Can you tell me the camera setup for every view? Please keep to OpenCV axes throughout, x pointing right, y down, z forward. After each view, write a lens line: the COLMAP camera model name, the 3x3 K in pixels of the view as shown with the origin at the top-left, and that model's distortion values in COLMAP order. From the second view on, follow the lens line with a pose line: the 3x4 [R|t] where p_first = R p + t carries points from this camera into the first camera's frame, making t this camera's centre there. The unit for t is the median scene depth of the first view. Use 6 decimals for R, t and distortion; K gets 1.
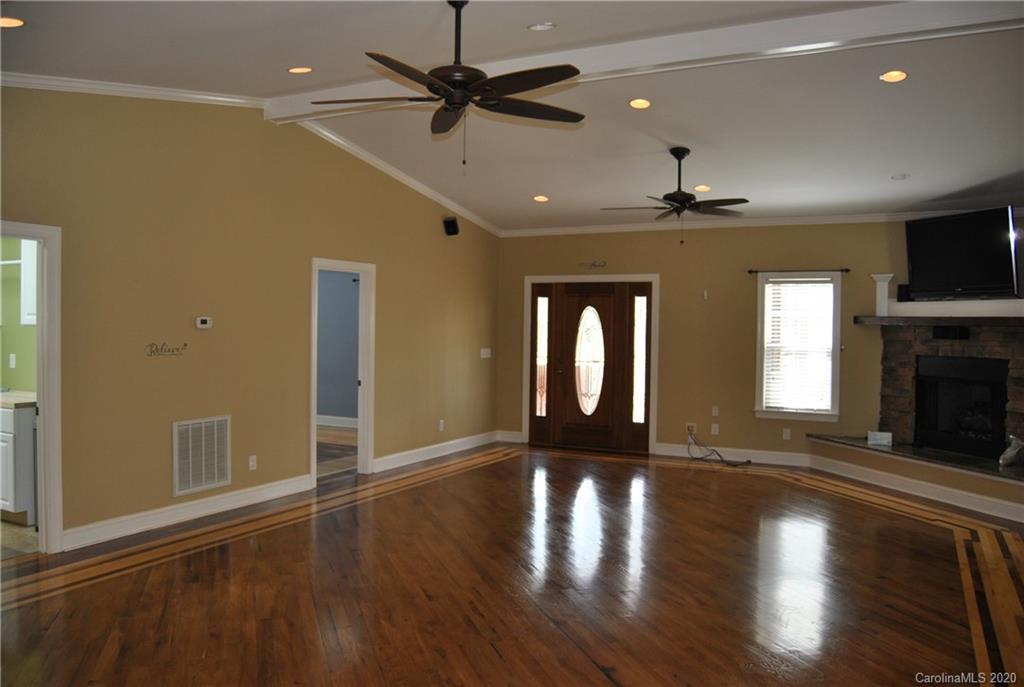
lens RADIAL K [[809.8, 0, 514.9], [0, 809.8, 332.5], [0, 0, 1]] dist [-0.056489, -0.004847]
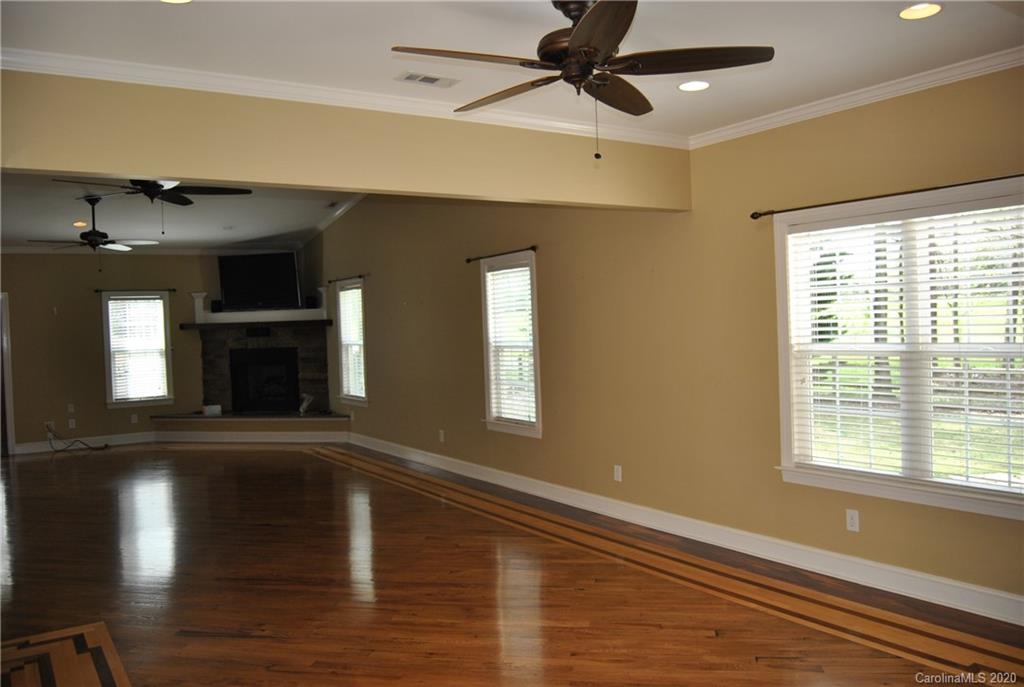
lens RADIAL K [[809.8, 0, 514.9], [0, 809.8, 332.5], [0, 0, 1]] dist [-0.056489, -0.004847]
pose [[0.497164, -0.042867, 0.866597, -0.469601], [0.050088, 0.998531, 0.020658, -0.005754], [-0.866210, 0.033136, 0.498581, -0.162557]]
